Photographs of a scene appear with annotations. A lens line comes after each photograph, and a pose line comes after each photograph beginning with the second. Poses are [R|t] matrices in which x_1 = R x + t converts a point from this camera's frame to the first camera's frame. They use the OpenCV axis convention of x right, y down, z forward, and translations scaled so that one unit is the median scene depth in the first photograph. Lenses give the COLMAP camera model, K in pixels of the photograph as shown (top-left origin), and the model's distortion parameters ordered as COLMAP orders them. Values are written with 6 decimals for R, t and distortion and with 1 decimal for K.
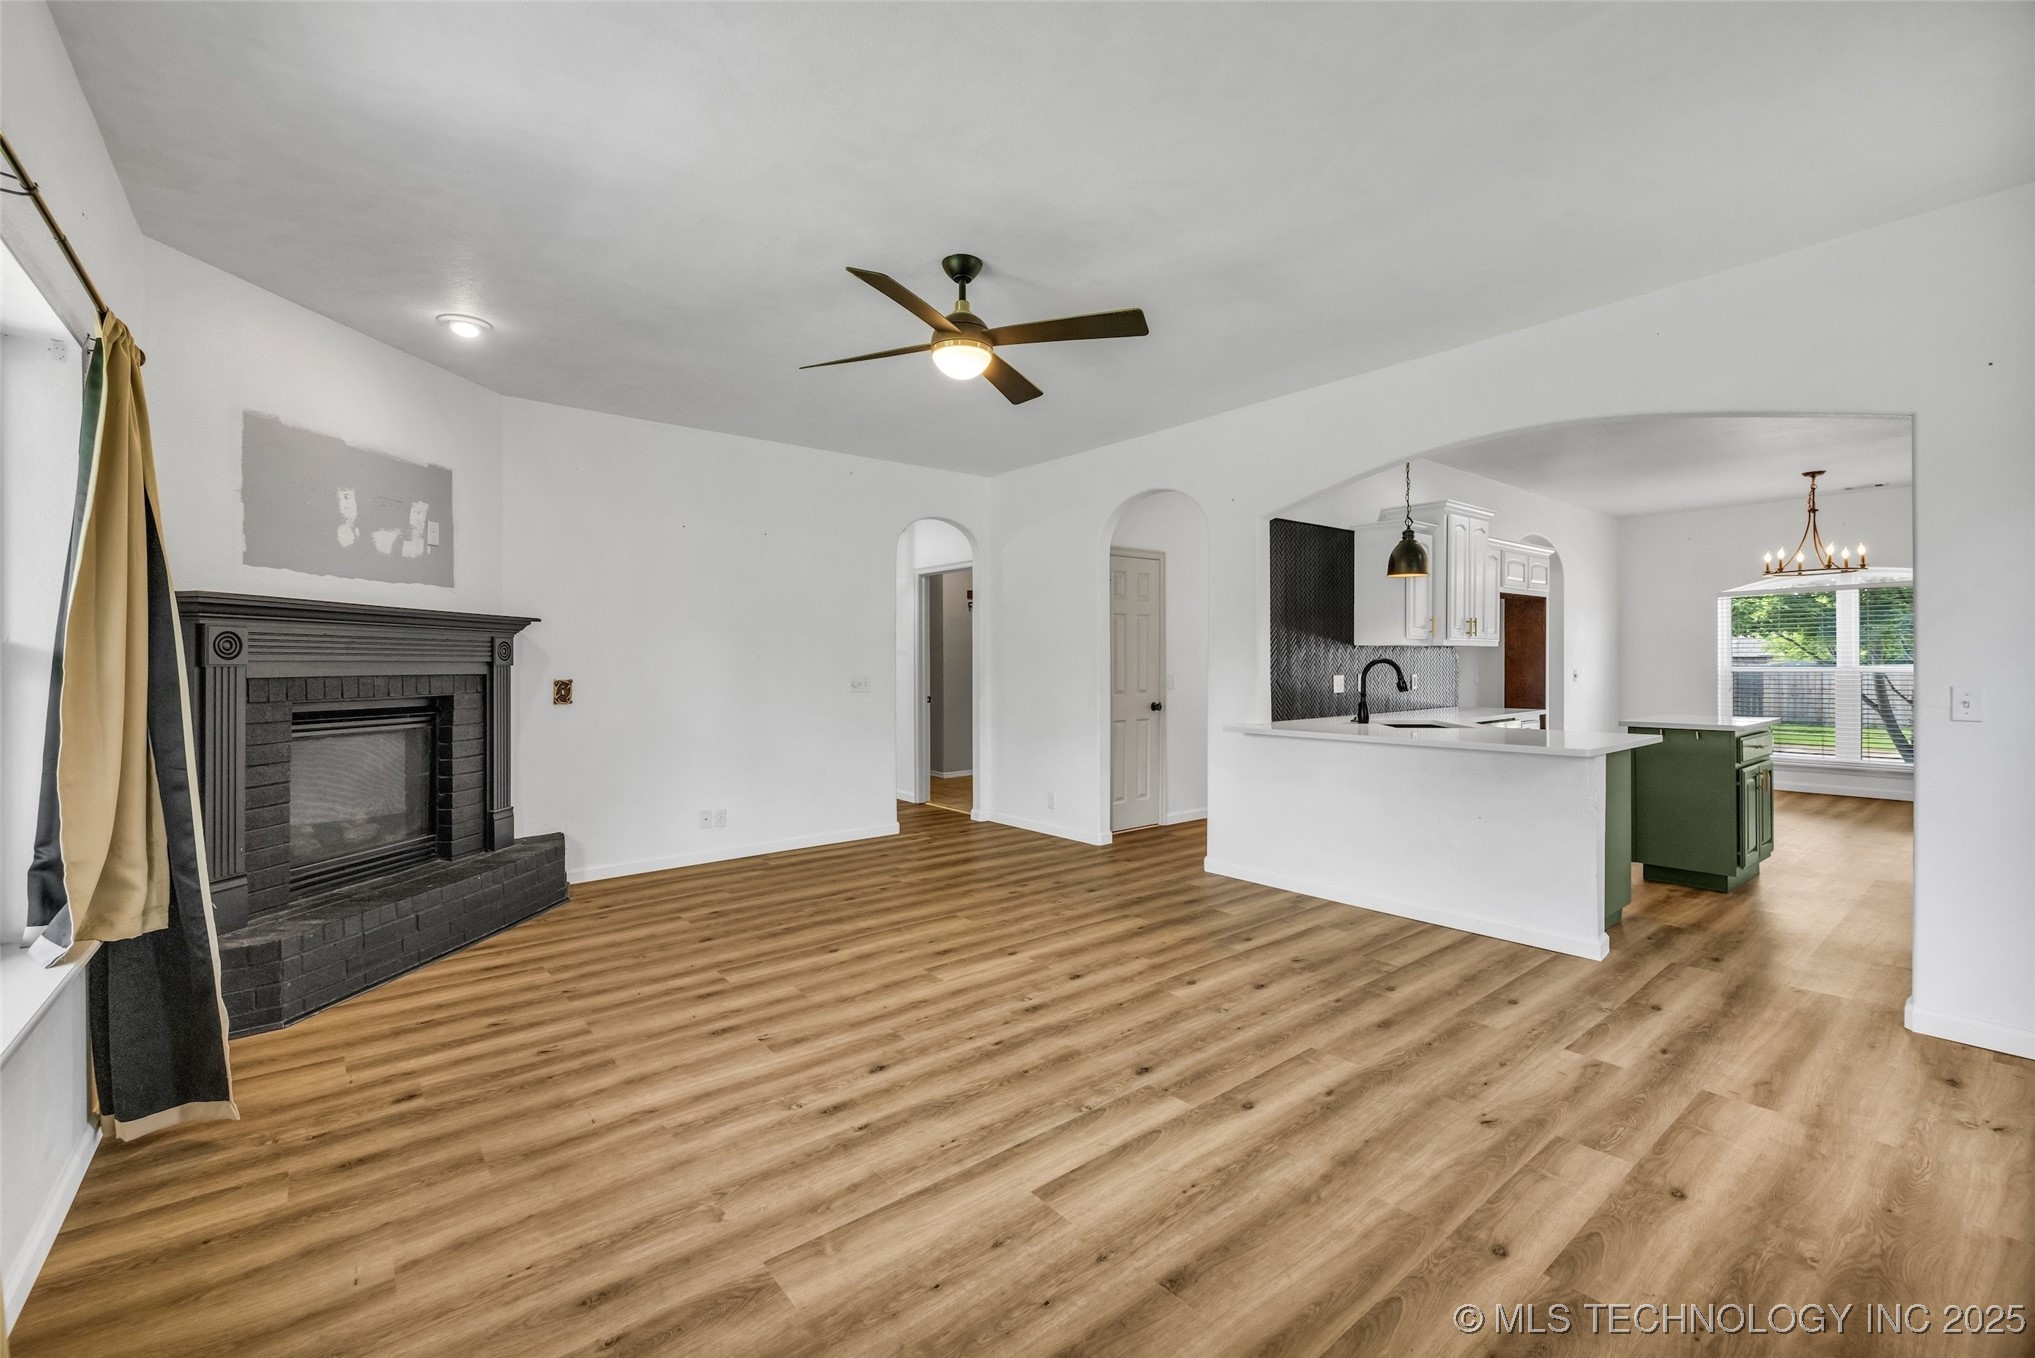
lens RADIAL K [[854.3, 0, 1019.3], [0, 854.3, 665.1], [0, 0, 1]] dist [-0.001160, -0.000779]
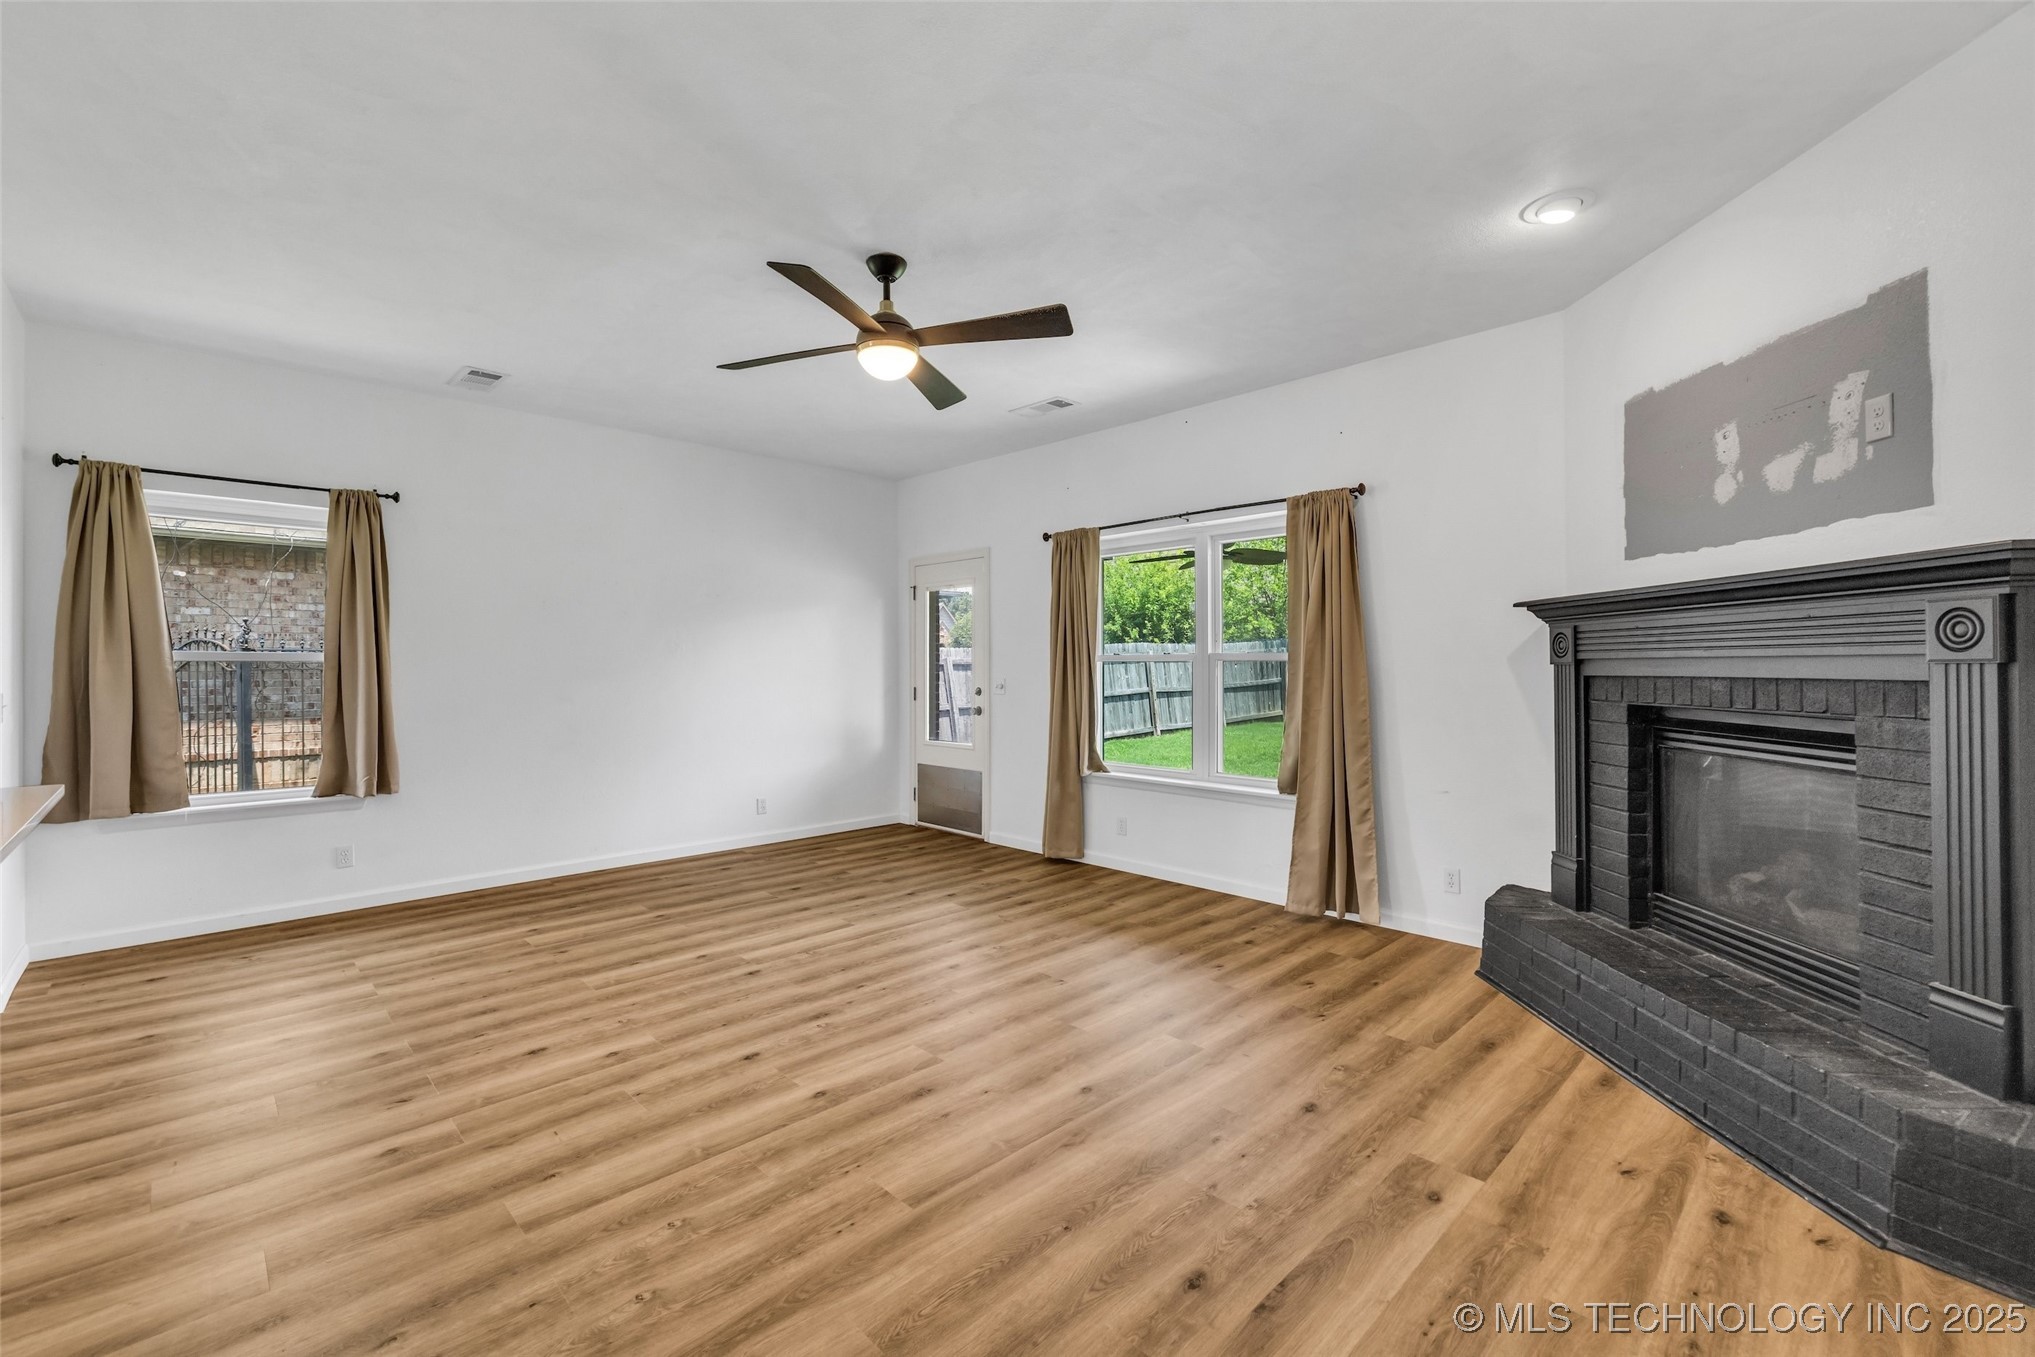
lens RADIAL K [[854.3, 0, 1021.3], [0, 854.3, 665.4], [0, 0, 1]] dist [-0.001160, -0.000779]
pose [[-0.995596, 0.007203, -0.093475, -0.104054], [0.007273, 0.999973, -0.000402, -0.001503], [0.093470, -0.001080, -0.995622, 1.644069]]
